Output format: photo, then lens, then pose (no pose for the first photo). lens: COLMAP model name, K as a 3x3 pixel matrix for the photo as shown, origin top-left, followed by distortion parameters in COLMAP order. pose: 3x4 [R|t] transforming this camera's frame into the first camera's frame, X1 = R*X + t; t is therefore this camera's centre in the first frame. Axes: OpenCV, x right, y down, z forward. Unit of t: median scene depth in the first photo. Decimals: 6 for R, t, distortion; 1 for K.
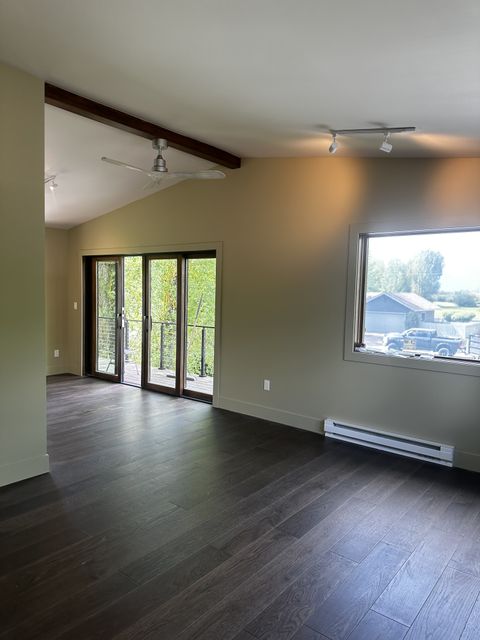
lens RADIAL K [[451.1, 0, 240.0], [0, 451.1, 320.0], [0, 0, 1]] dist [0.001289, 0.001235]
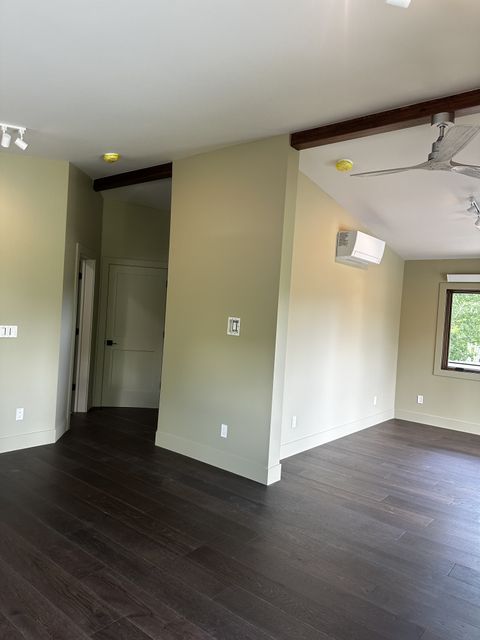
lens RADIAL K [[451.1, 0, 240.0], [0, 451.1, 320.0], [0, 0, 1]] dist [0.001289, 0.001235]
pose [[-0.008579, -0.002752, -0.999959, 0.685269], [-0.125475, 0.992095, -0.001654, -0.049202], [0.992060, 0.125456, -0.008856, 0.930623]]
